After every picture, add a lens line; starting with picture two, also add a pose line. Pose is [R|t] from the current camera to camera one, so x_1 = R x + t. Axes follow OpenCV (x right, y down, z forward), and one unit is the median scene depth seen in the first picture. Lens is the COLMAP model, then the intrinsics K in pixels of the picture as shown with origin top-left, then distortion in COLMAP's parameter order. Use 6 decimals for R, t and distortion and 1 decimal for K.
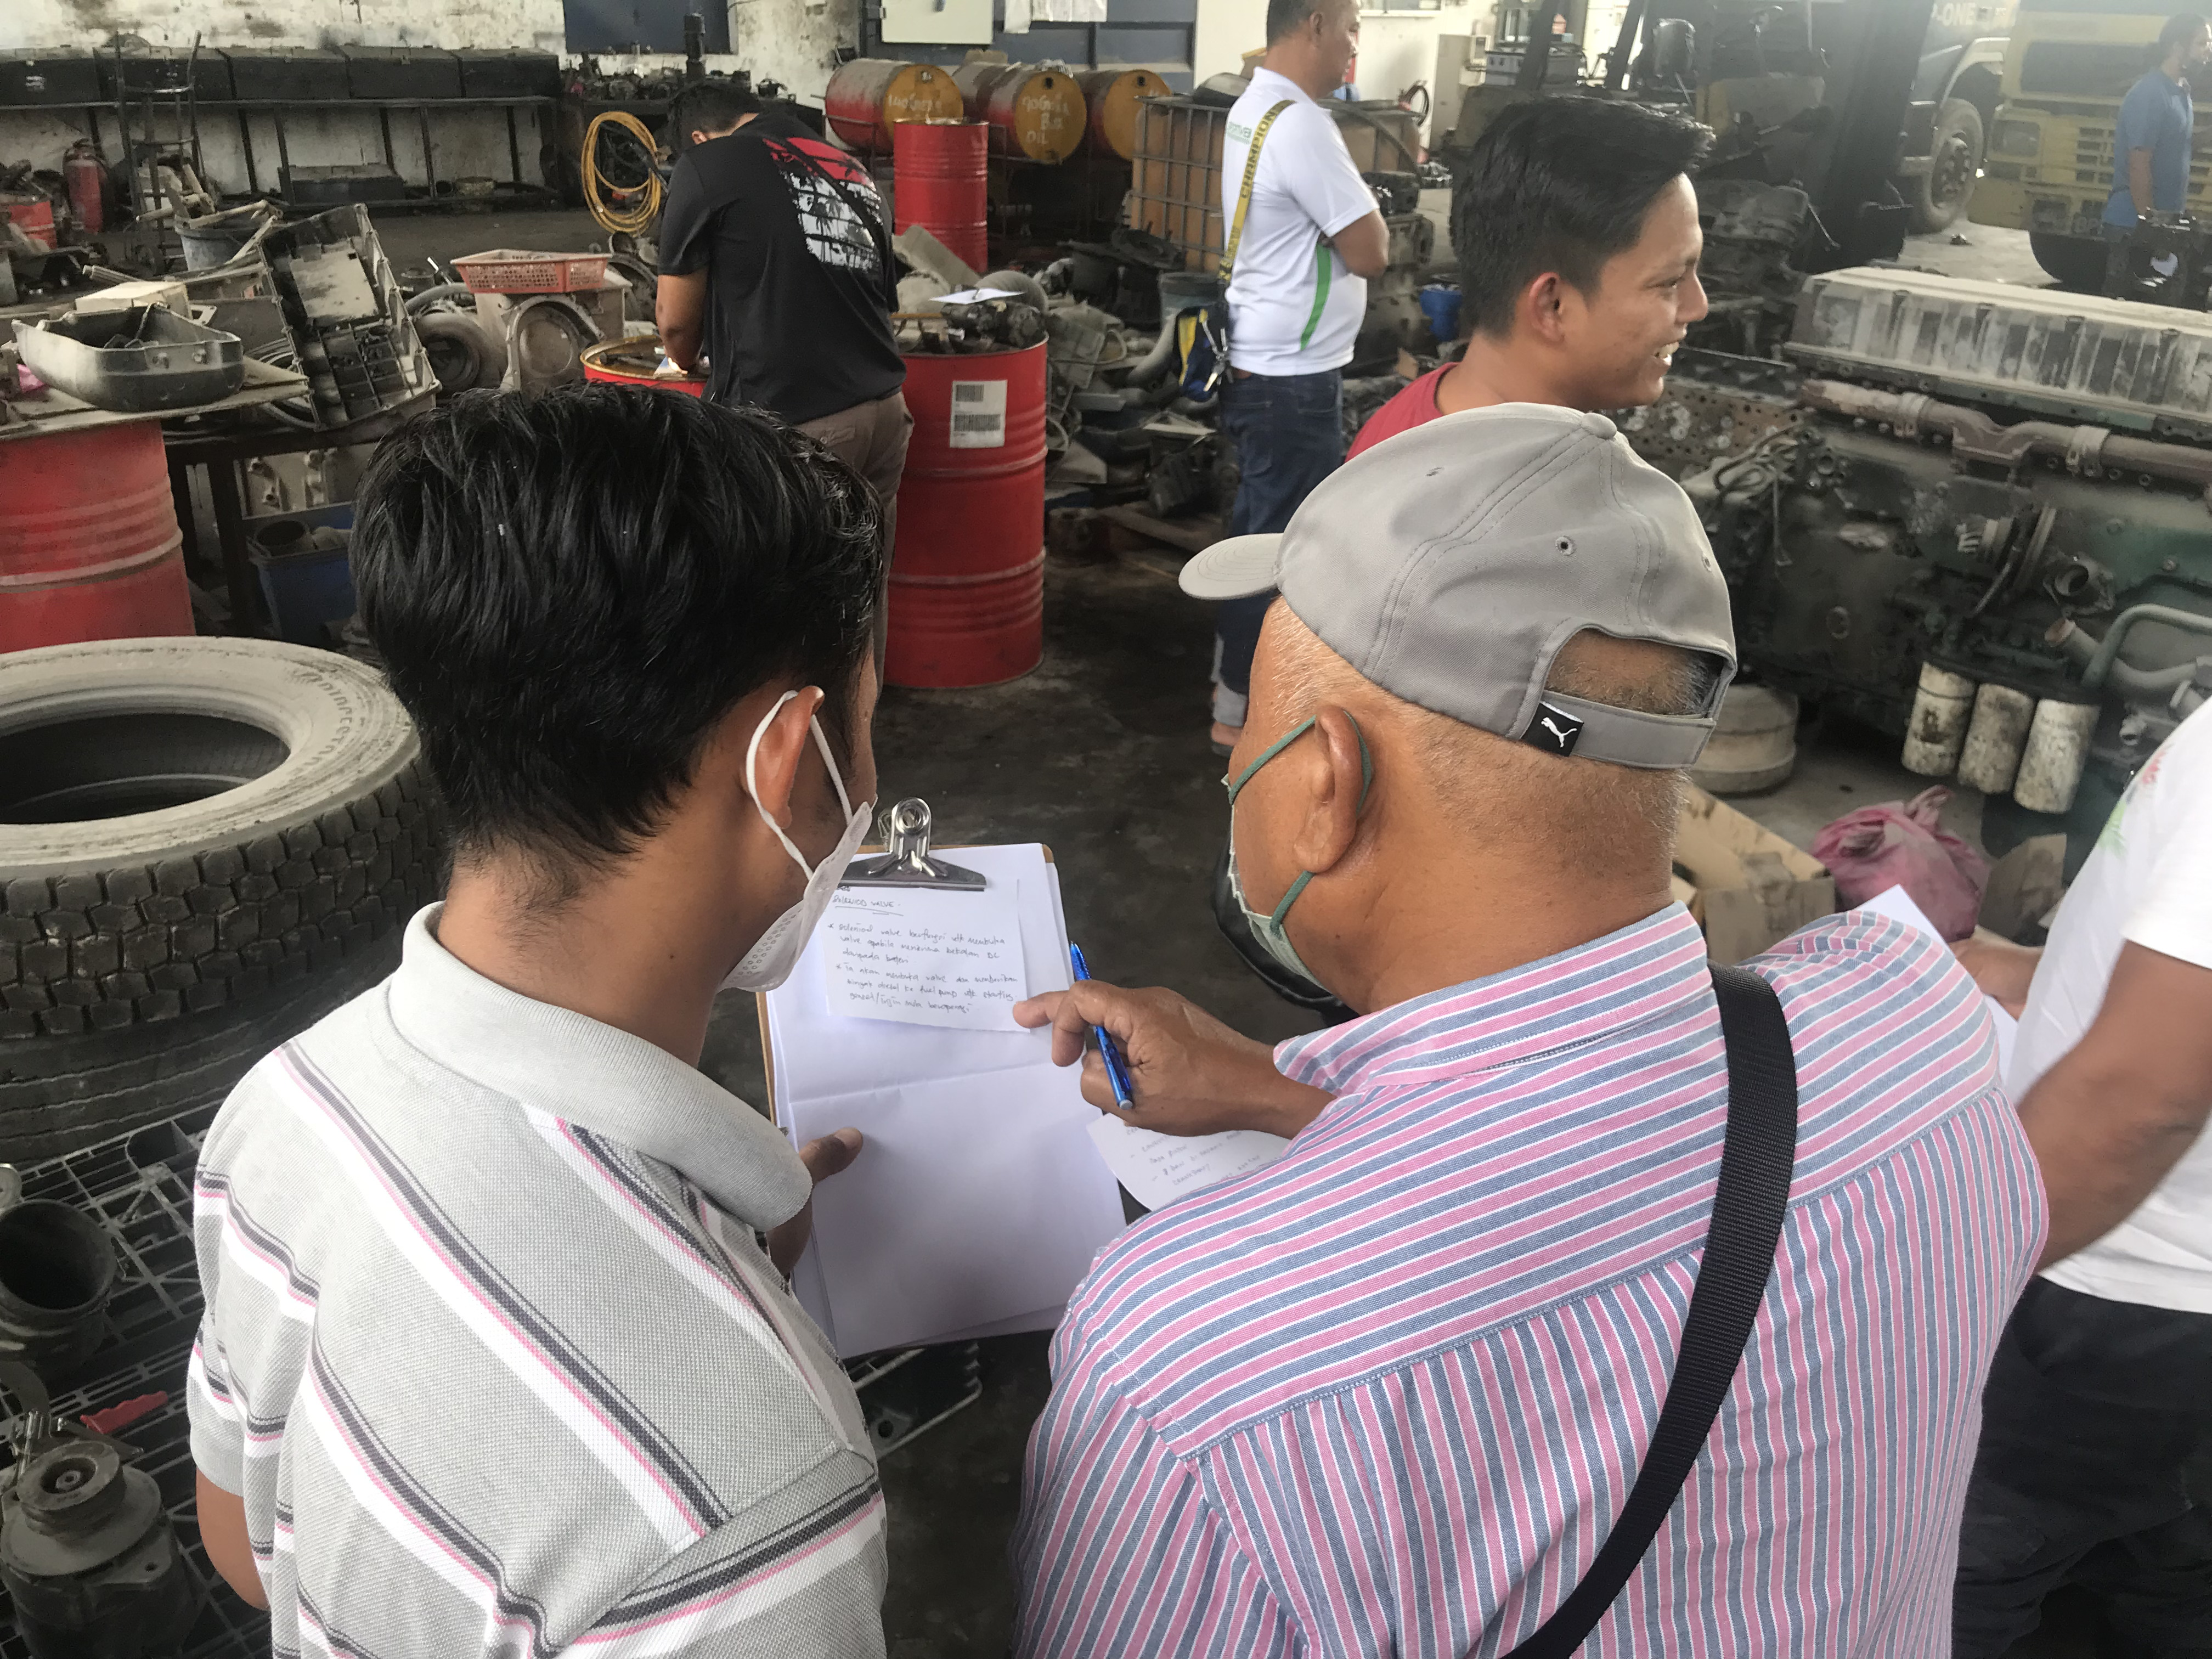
lens RADIAL K [[1845.0, 0, 1106.0], [0, 1845.0, 829.5], [0, 0, 1]] dist [0.006719, 0.015362]
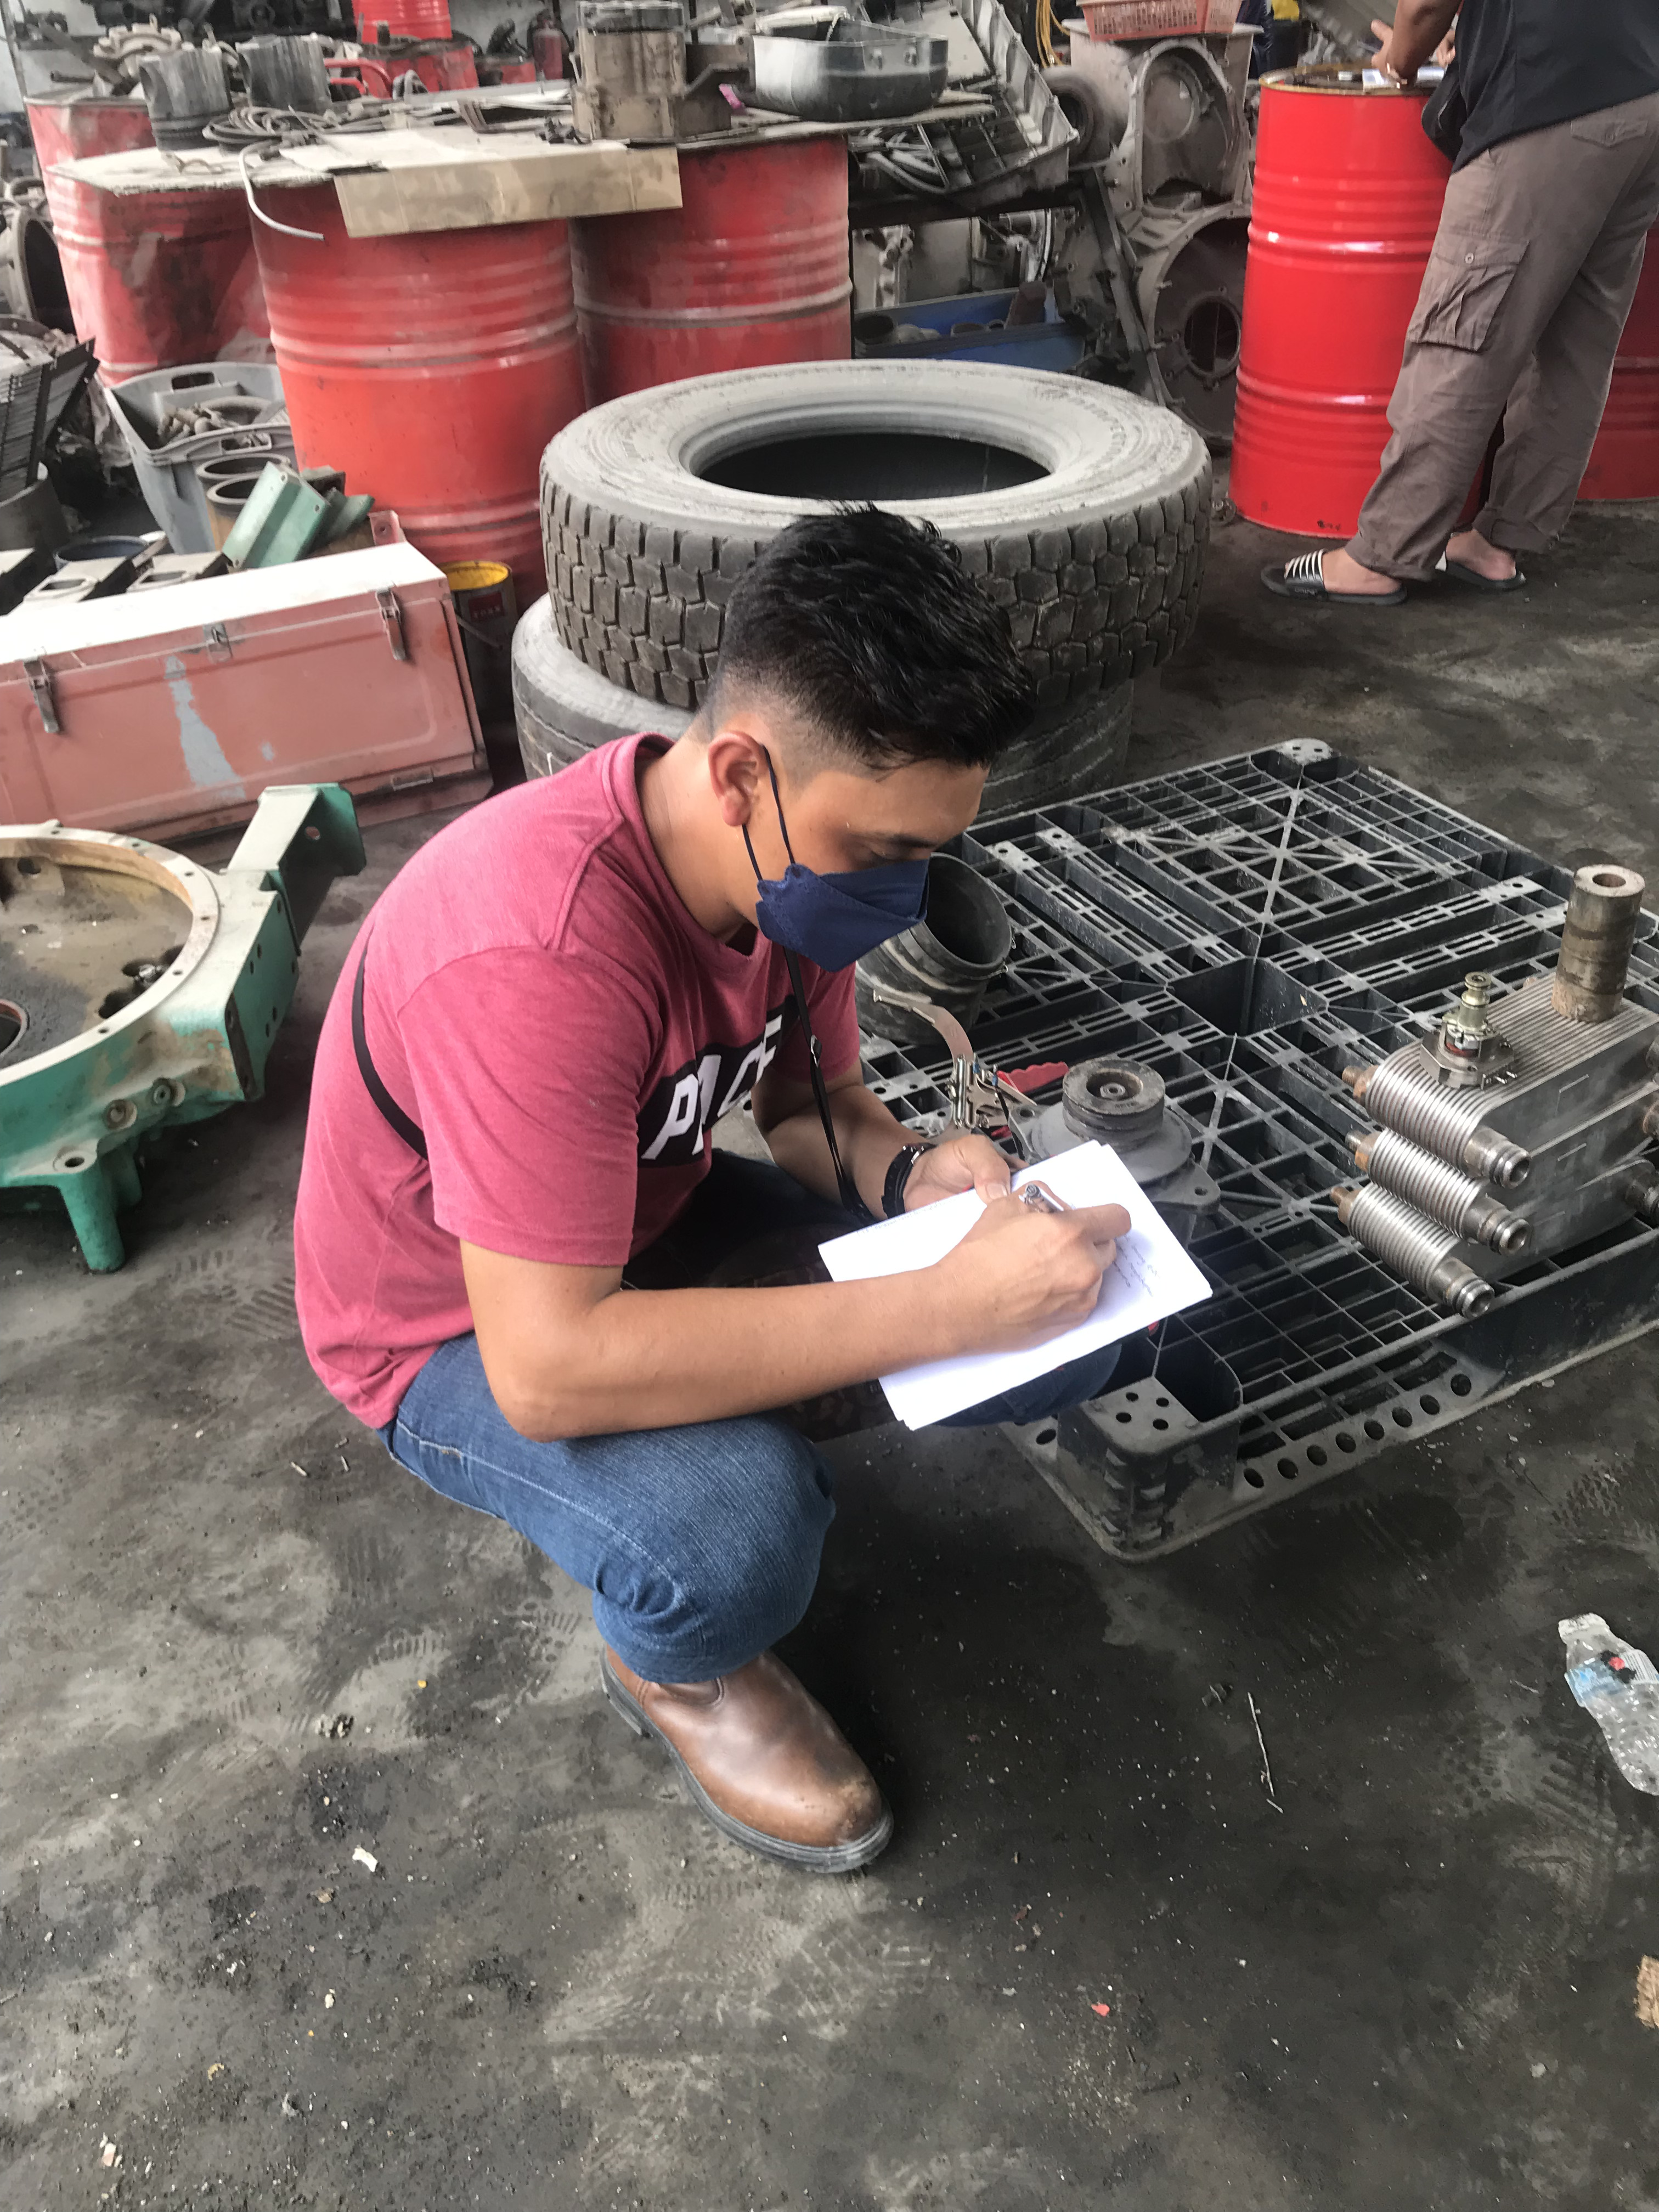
lens RADIAL K [[1823.4, 0, 829.5], [0, 1823.4, 1106.0], [0, 0, 1]] dist [0.021857, 0.007922]
pose [[0.959257, 0.104567, -0.262473, -0.238001], [-0.063168, 0.984850, 0.161497, 0.114991], [0.275384, -0.138337, 0.951329, 0.049179]]
